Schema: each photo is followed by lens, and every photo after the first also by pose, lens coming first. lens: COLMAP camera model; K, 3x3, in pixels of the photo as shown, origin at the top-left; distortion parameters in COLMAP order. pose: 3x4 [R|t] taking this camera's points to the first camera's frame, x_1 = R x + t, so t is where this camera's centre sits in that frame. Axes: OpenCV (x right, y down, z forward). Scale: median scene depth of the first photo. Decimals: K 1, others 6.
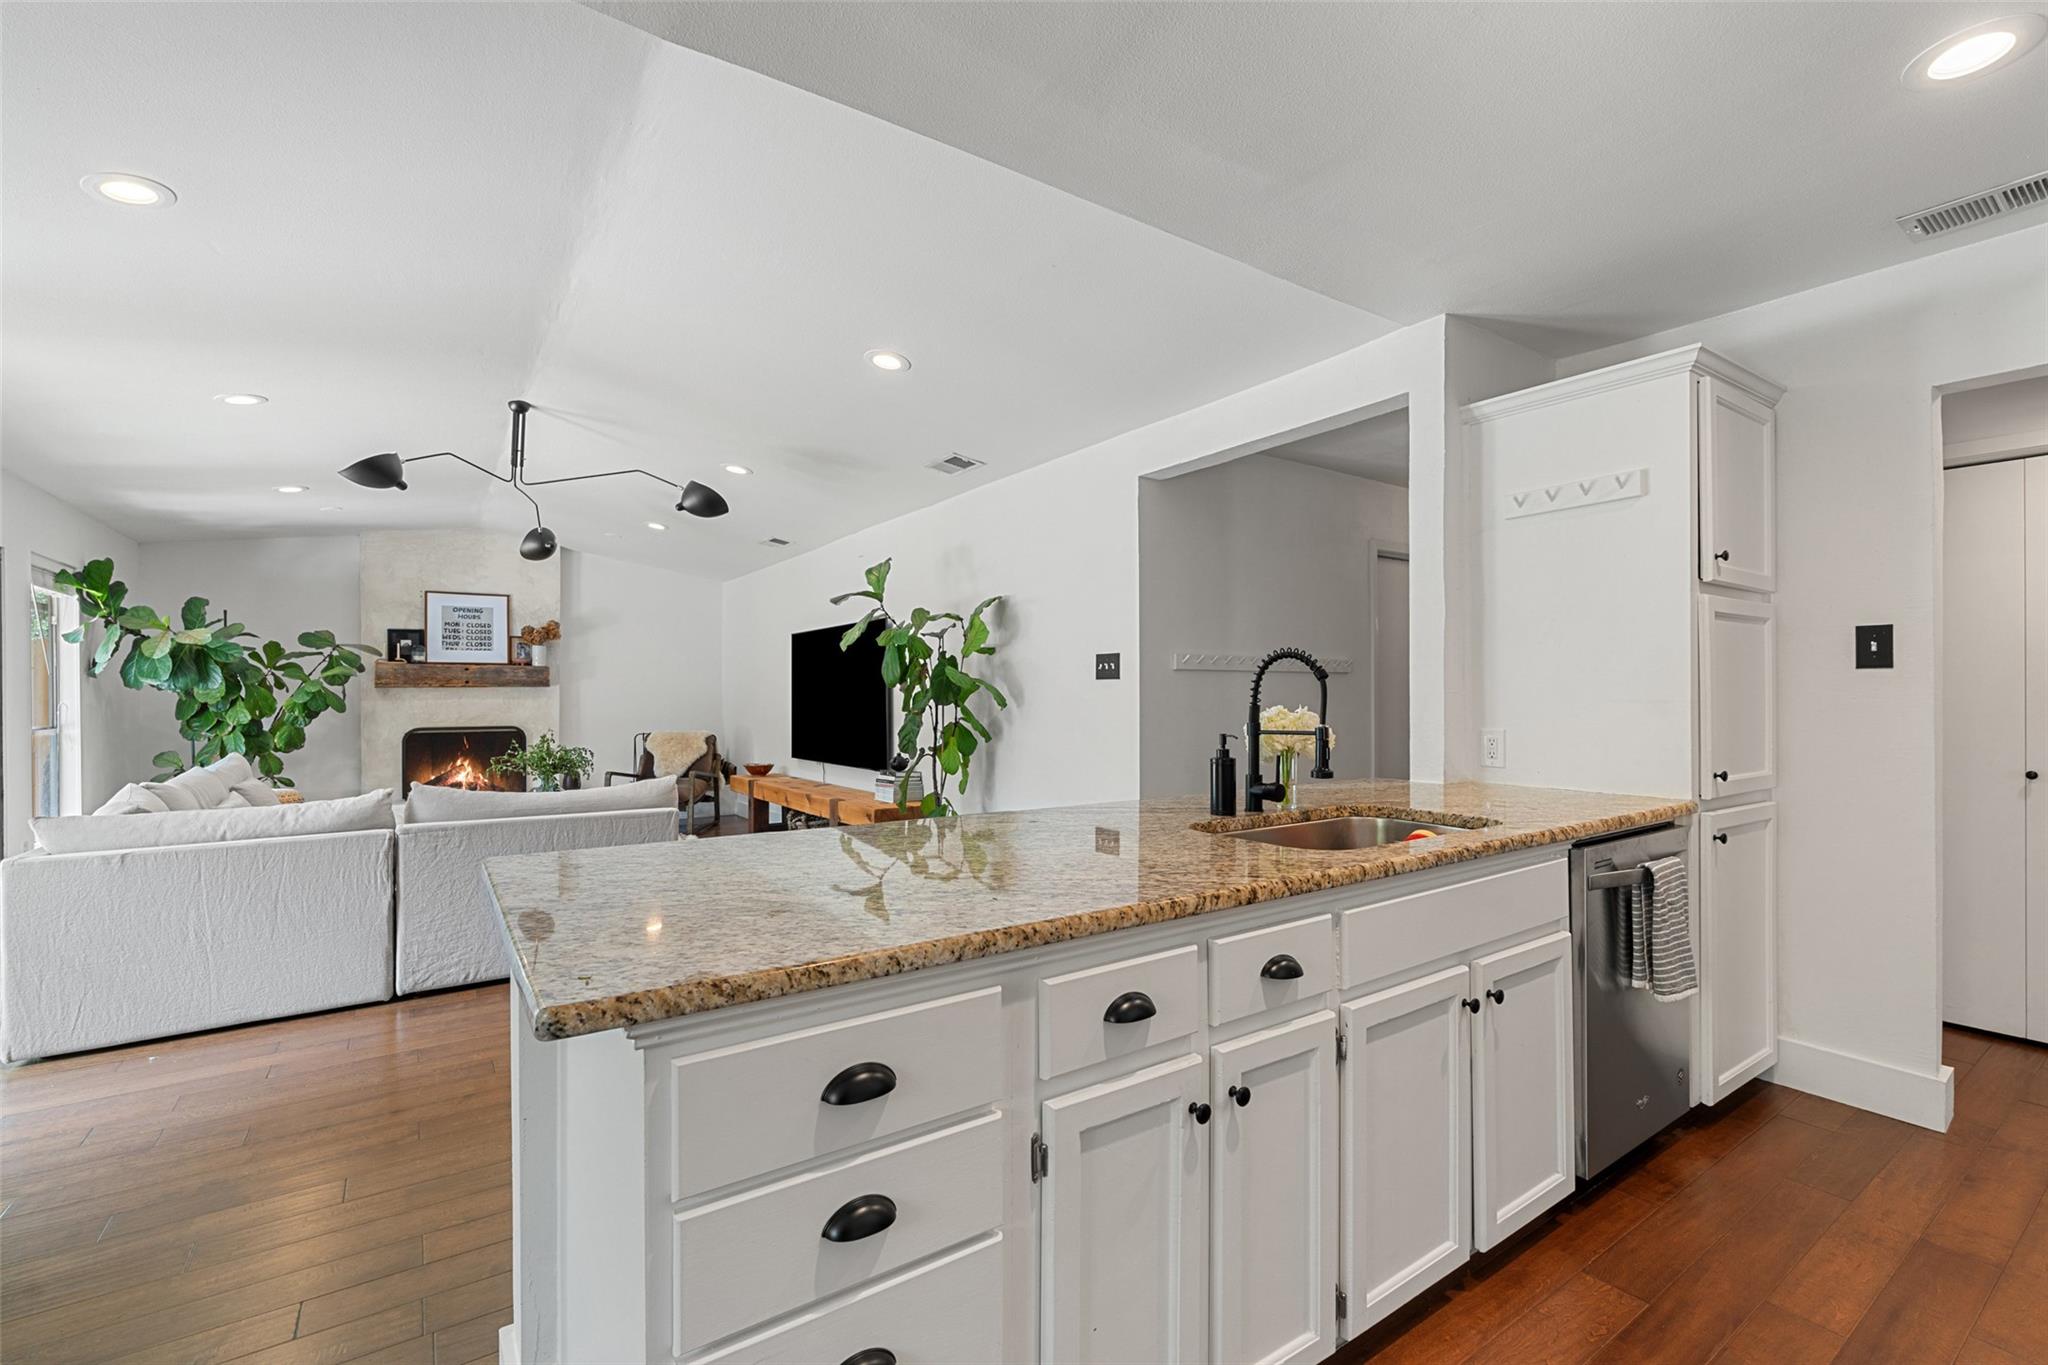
lens RADIAL K [[896.3, 0, 1024.0], [0, 896.3, 682.5], [0, 0, 1]] dist [-0.005128, 0.001360]
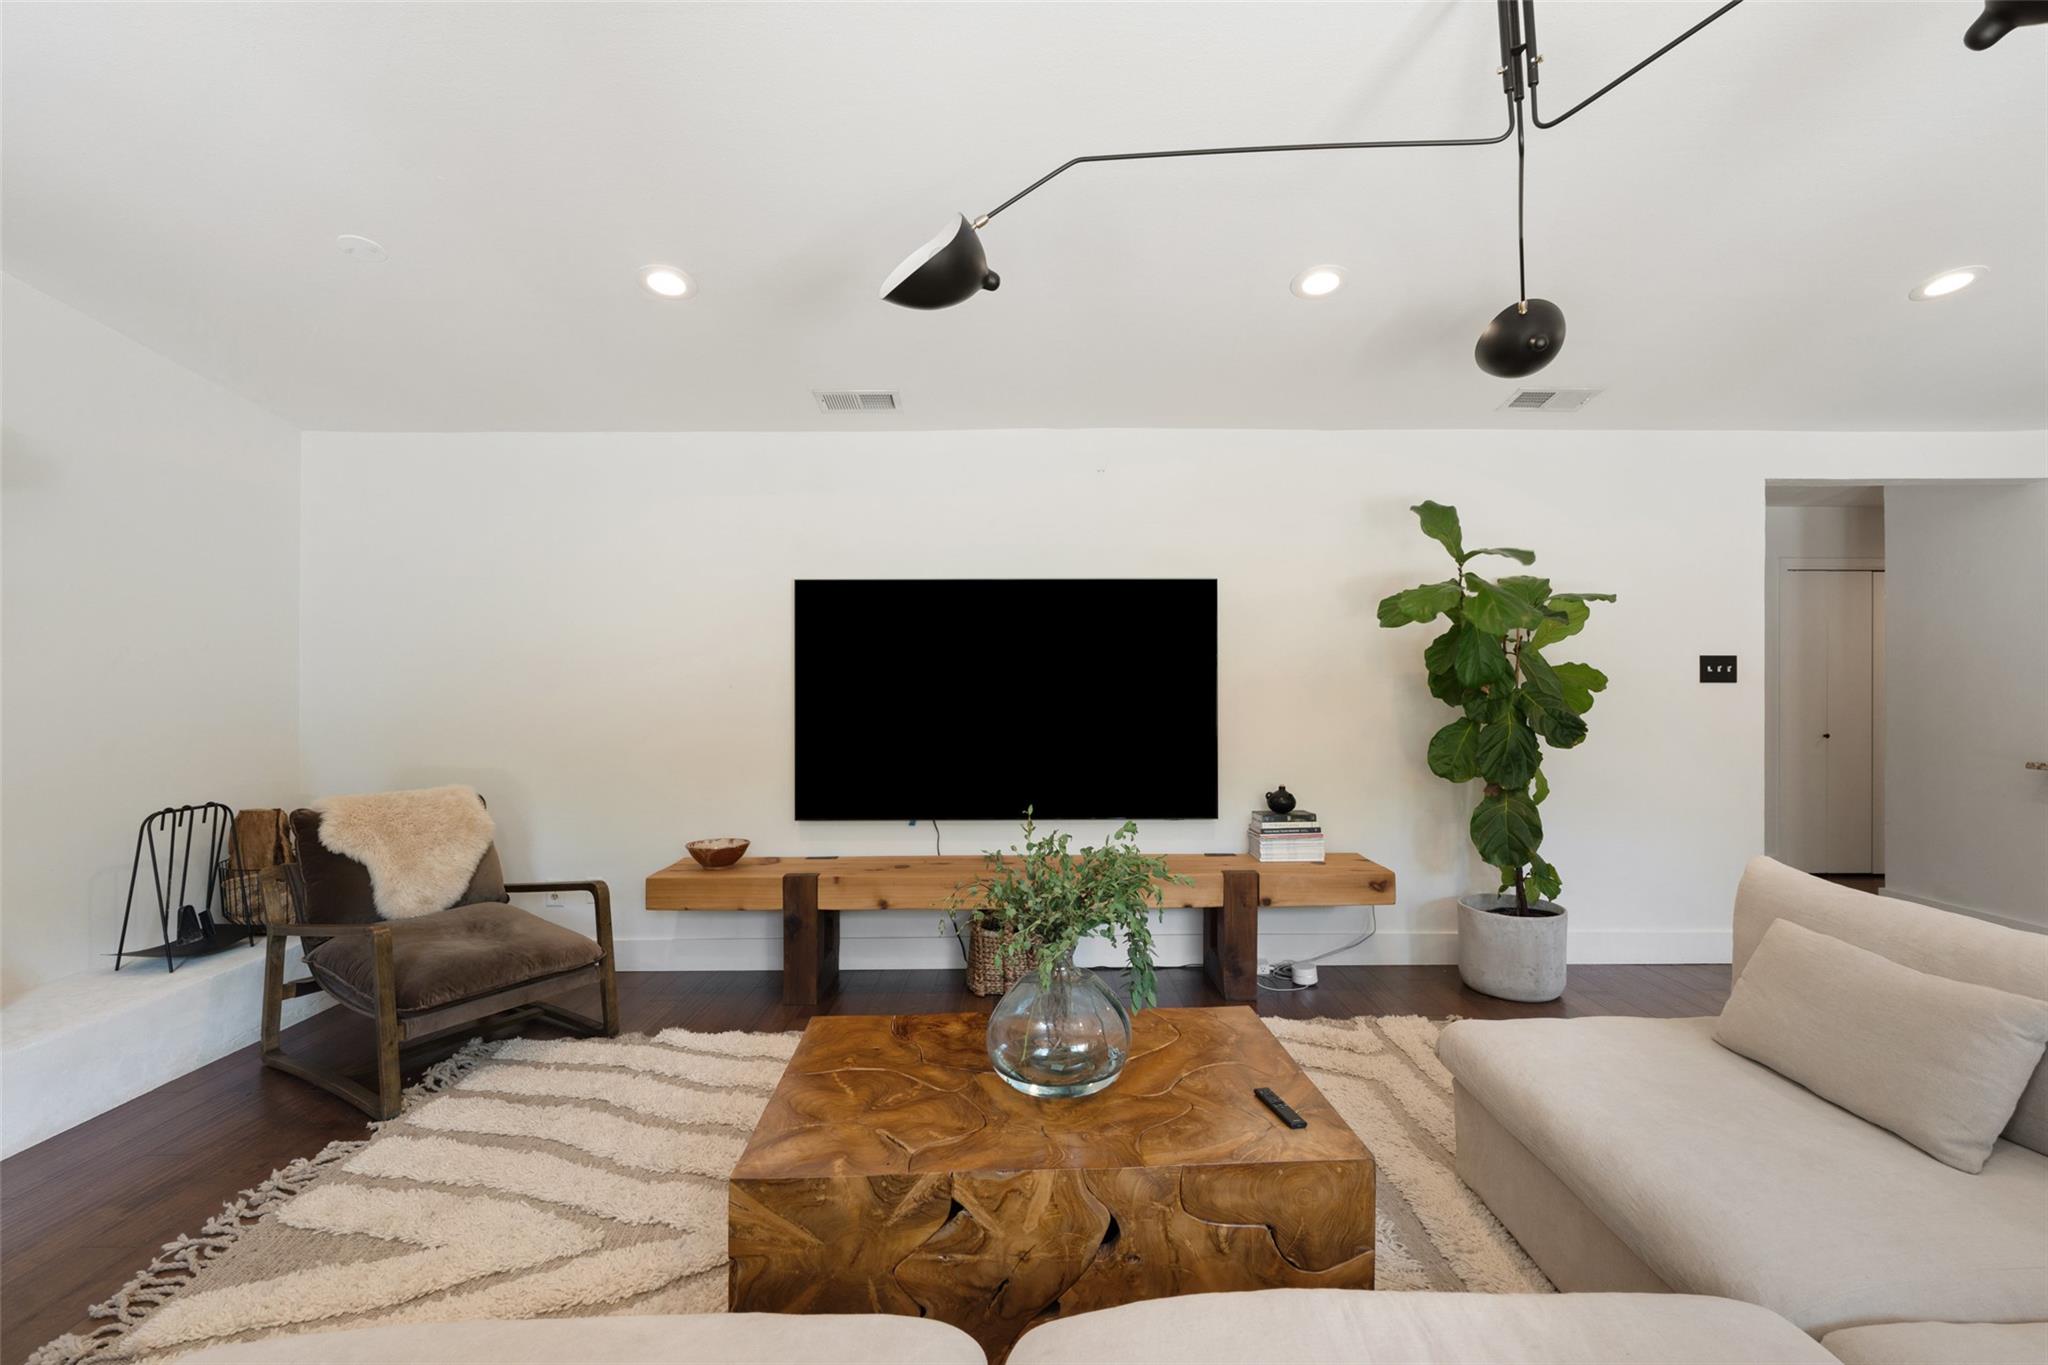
lens RADIAL K [[896.6, 0, 1038.1], [0, 896.6, 674.9], [0, 0, 1]] dist [-0.002767, -0.000342]
pose [[0.558407, 0.009363, 0.829514, -0.608599], [-0.012406, 0.999919, -0.002935, 0.000003], [-0.829474, -0.008652, 0.558478, 0.593665]]
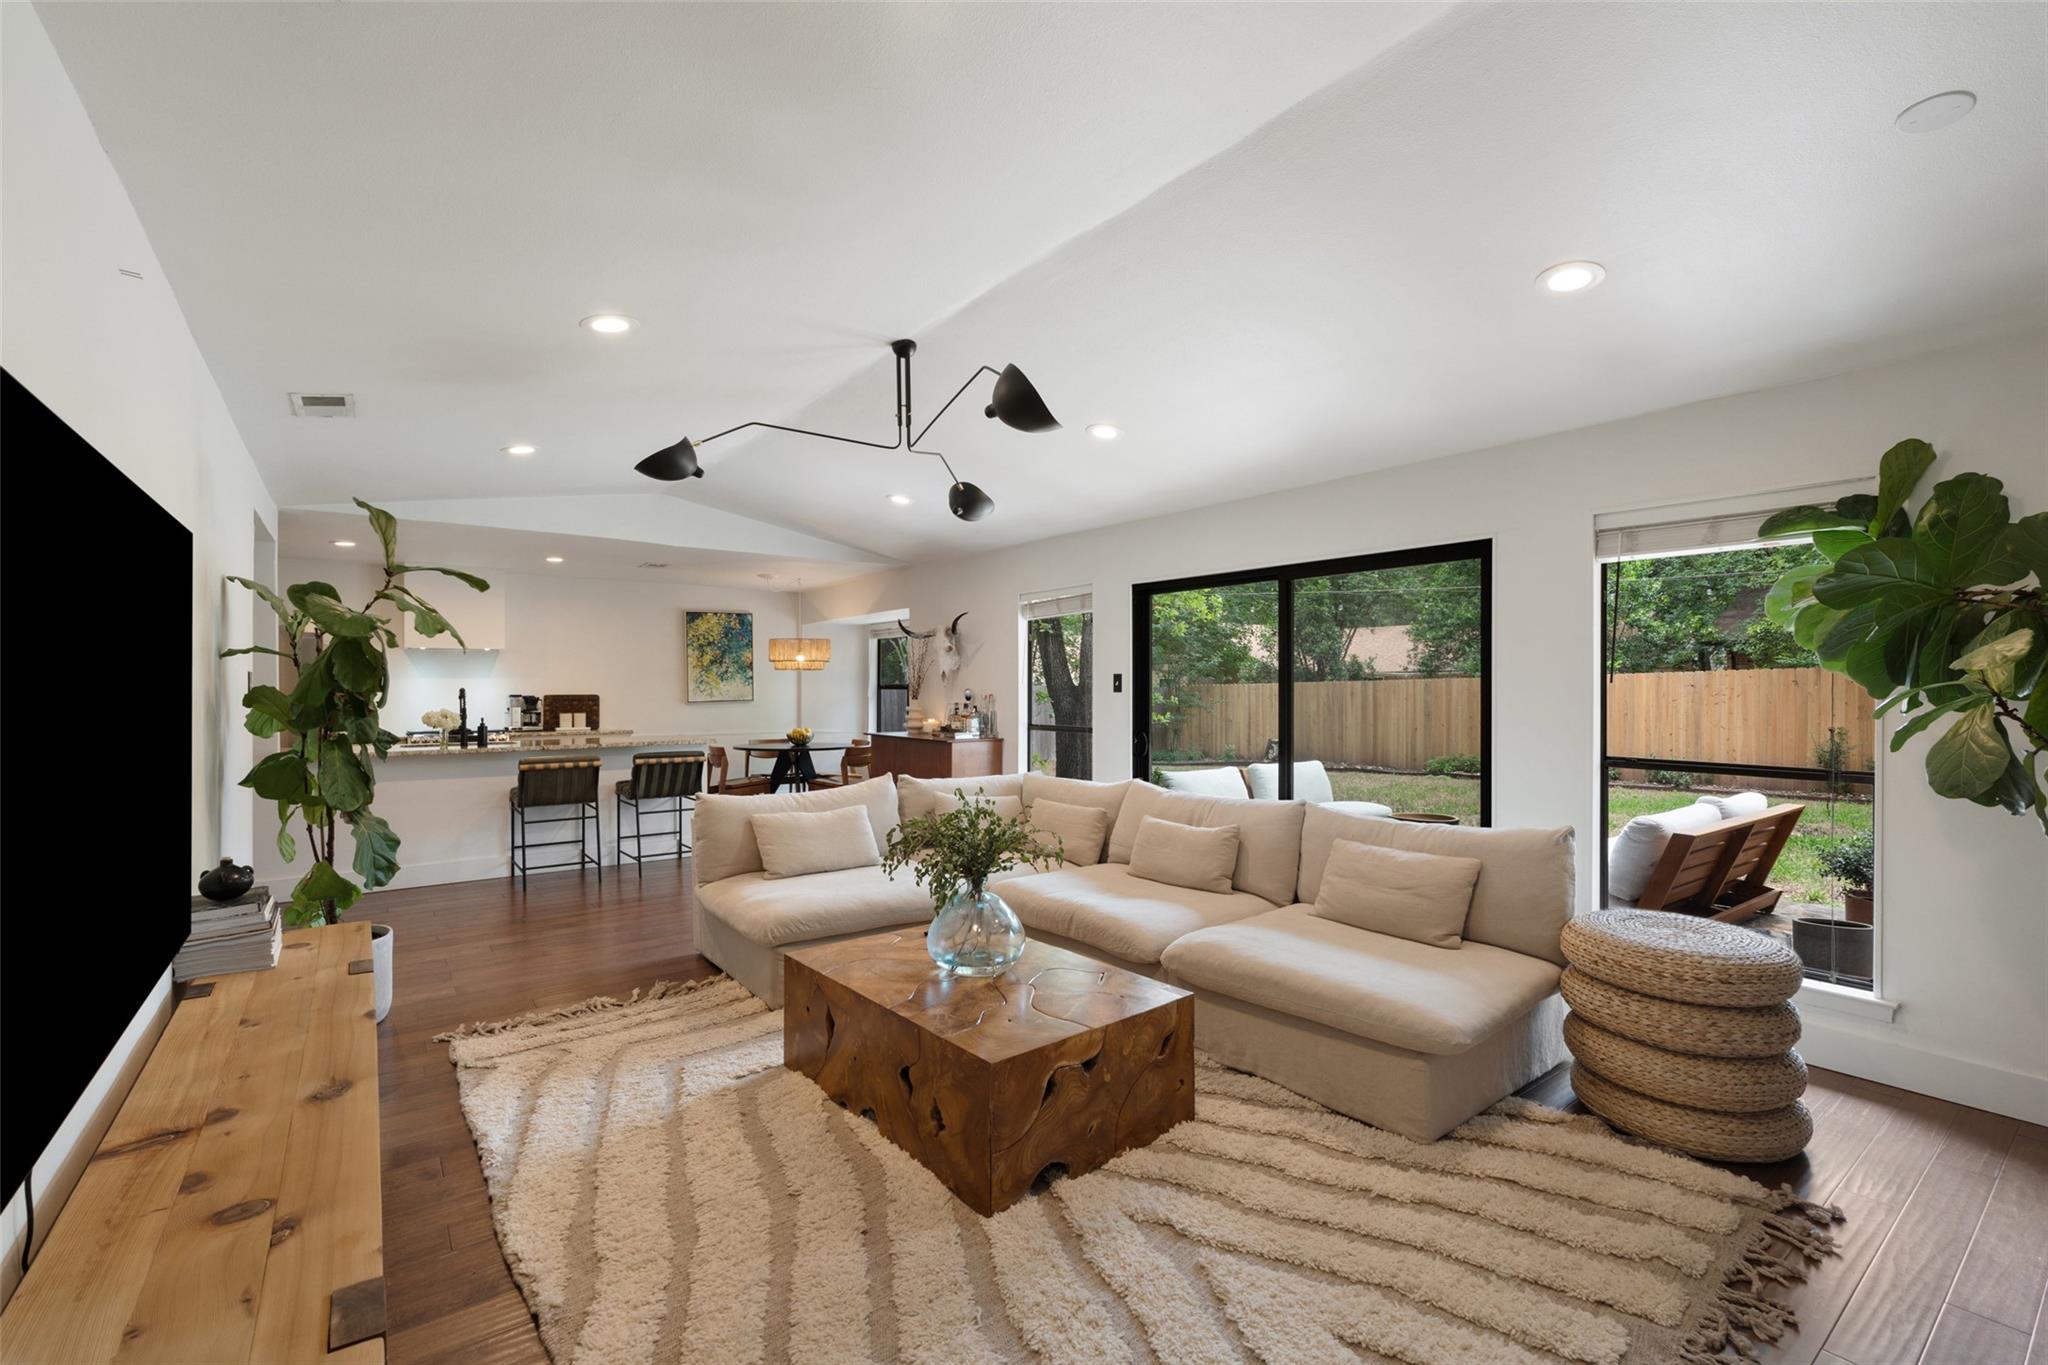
lens RADIAL K [[896.3, 0, 1024.0], [0, 896.3, 682.5], [0, 0, 1]] dist [-0.005128, 0.001360]
pose [[-0.999158, 0.004881, -0.040742, -0.396372], [0.005489, 0.999875, -0.014831, -0.000513], [0.040665, -0.015042, -0.999060, 1.115546]]
